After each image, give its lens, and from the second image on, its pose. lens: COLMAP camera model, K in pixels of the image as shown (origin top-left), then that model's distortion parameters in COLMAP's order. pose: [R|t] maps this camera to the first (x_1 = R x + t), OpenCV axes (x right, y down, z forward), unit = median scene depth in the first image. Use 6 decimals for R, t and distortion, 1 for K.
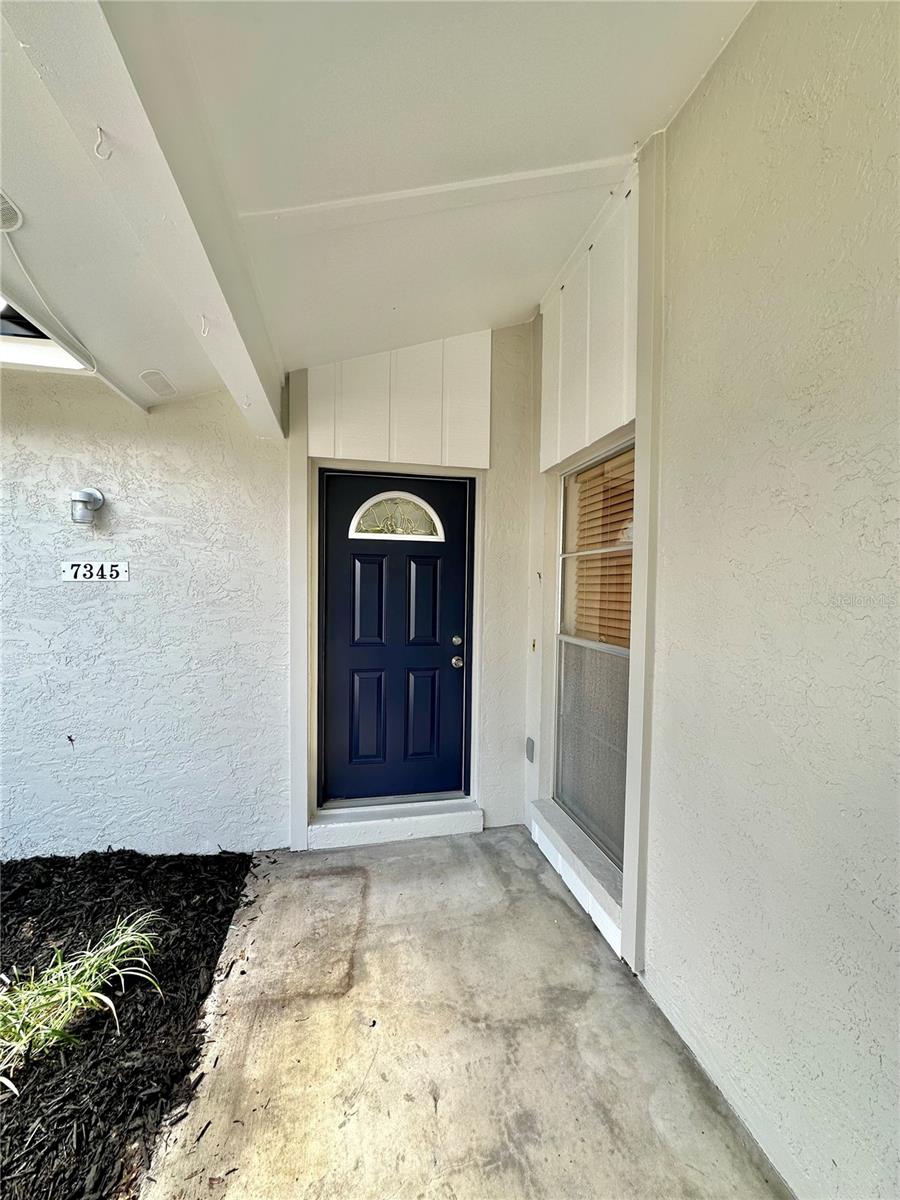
lens RADIAL K [[482.9, 0, 449.2], [0, 482.9, 603.8], [0, 0, 1]] dist [0.002444, 0.000689]
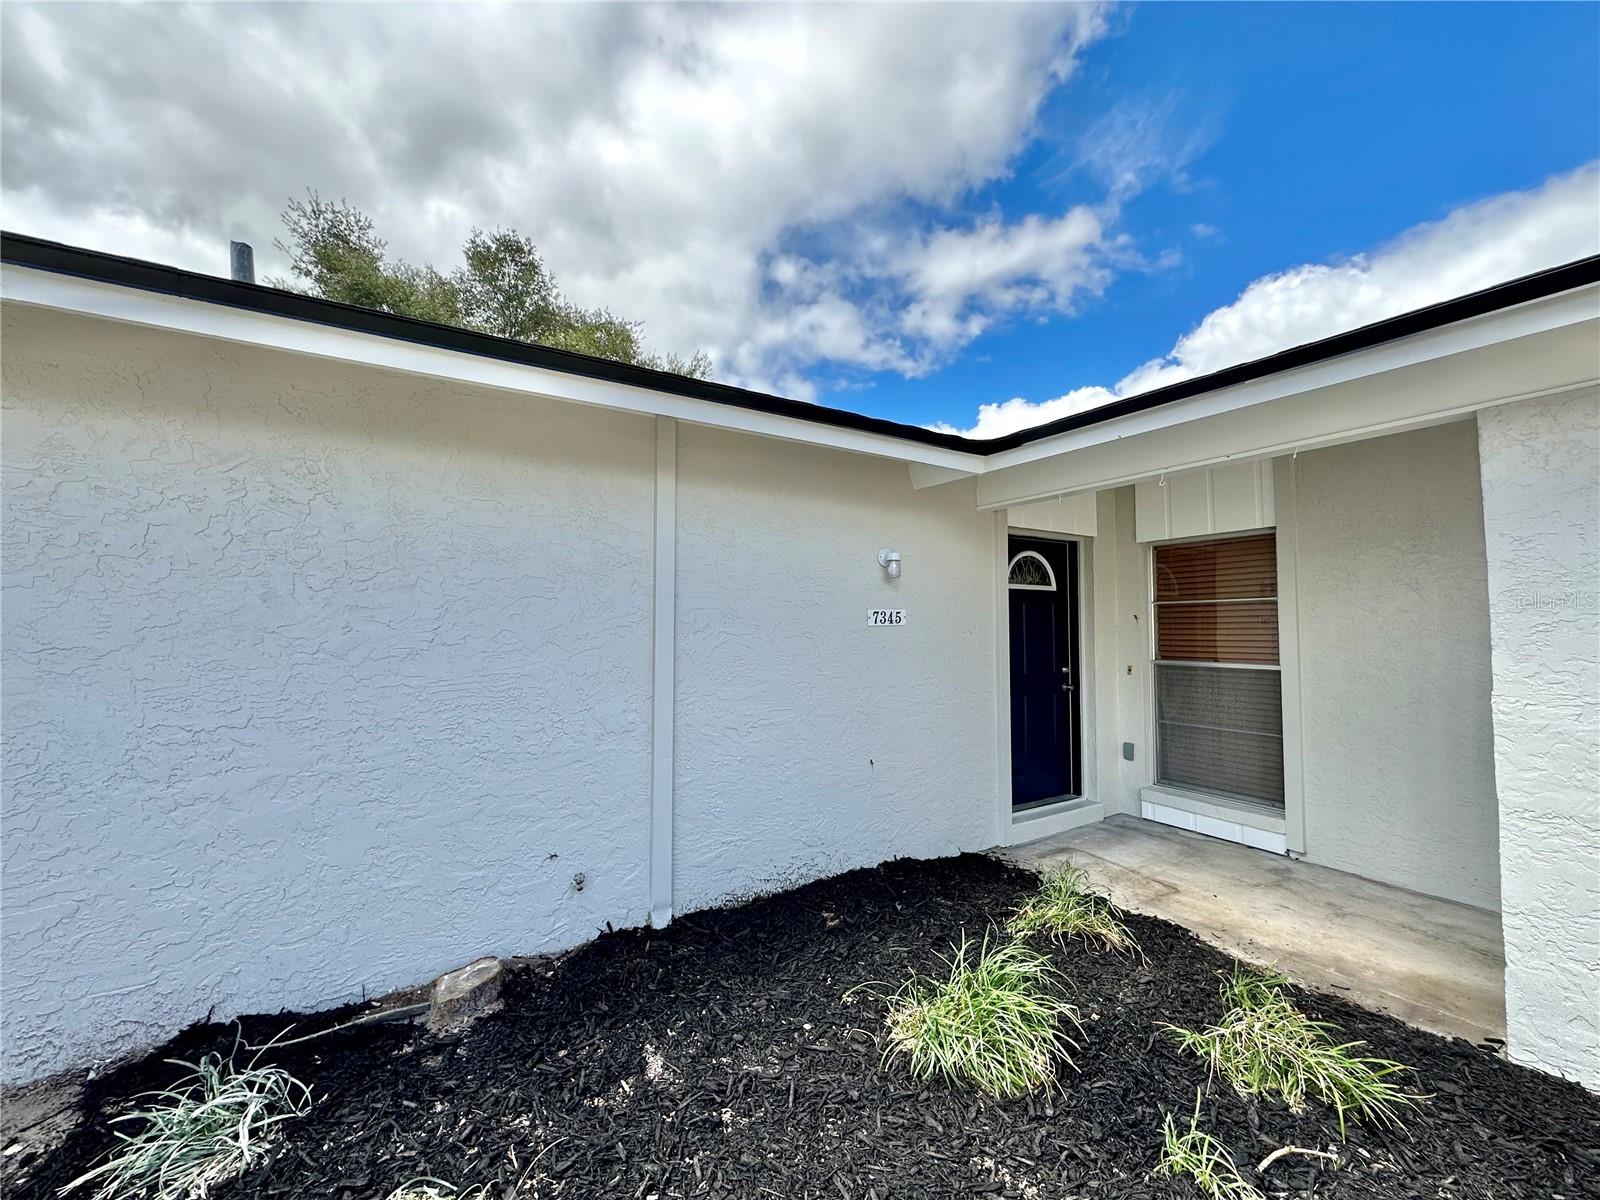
lens RADIAL K [[643.9, 0, 806.1], [0, 643.9, 595.2], [0, 0, 1]] dist [0.002444, 0.000689]
pose [[0.939702, 0.001724, 0.341990, -1.485661], [0.028997, 0.995985, -0.084697, 0.007357], [-0.340763, 0.089507, 0.935879, -0.436546]]
